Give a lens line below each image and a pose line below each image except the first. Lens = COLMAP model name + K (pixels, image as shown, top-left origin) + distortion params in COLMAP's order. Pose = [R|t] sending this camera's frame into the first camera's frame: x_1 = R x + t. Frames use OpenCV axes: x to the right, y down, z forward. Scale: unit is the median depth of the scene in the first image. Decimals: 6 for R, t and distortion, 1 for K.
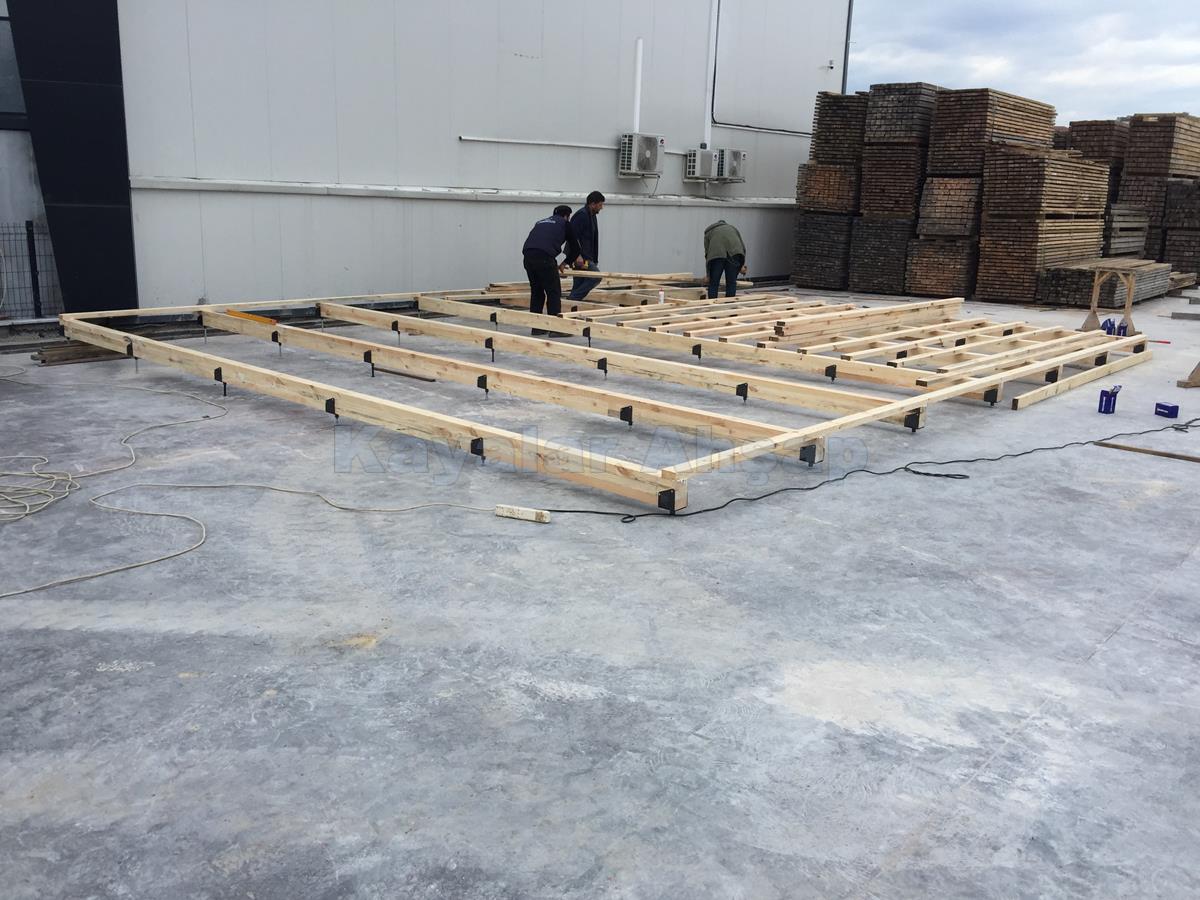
lens RADIAL K [[1046.4, 0, 594.9], [0, 1046.4, 446.7], [0, 0, 1]] dist [0.076676, -0.125412]
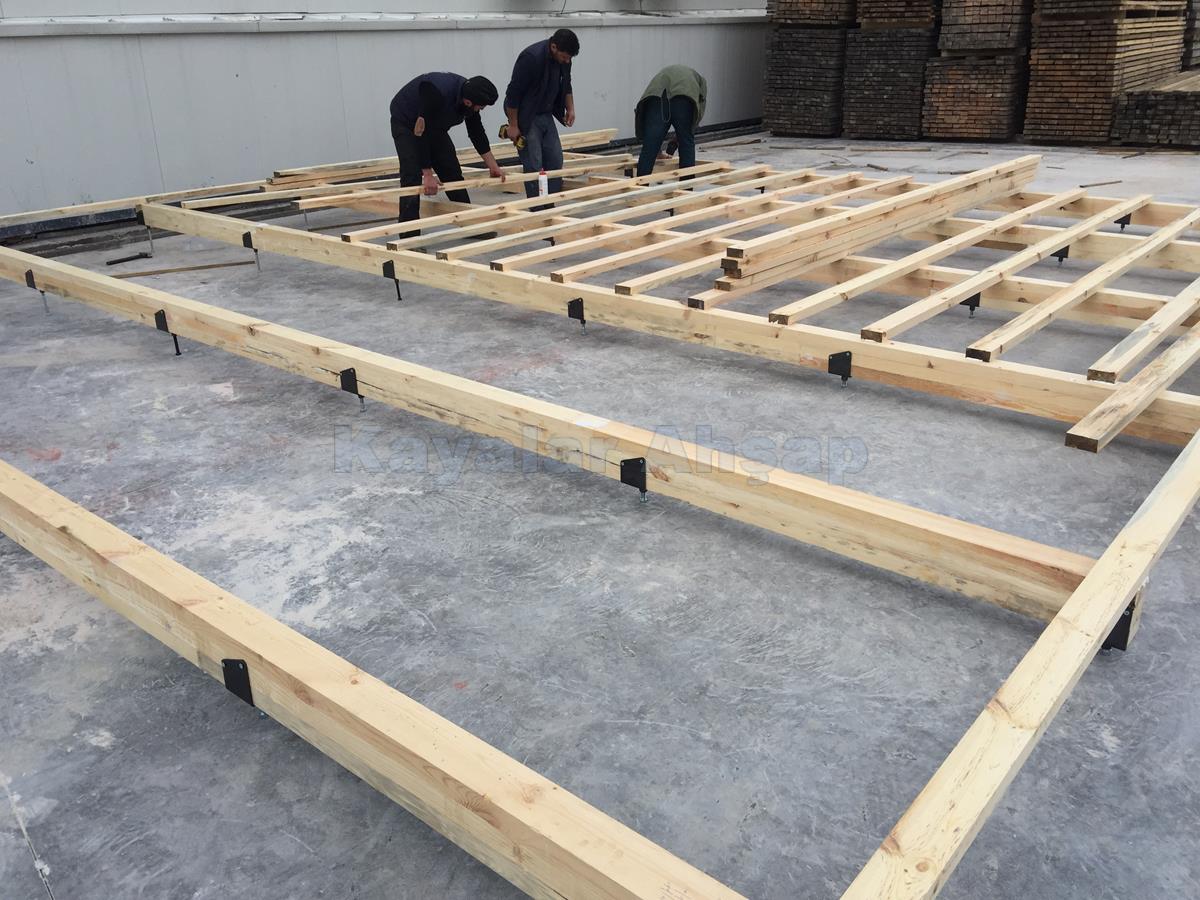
lens RADIAL K [[1046.4, 0, 601.8], [0, 1046.4, 462.0], [0, 0, 1]] dist [0.076676, -0.125412]
pose [[0.997945, -0.062548, 0.013892, 0.058805], [0.059619, 0.985912, 0.156277, -0.058760], [-0.023471, -0.155127, 0.987616, 0.287232]]
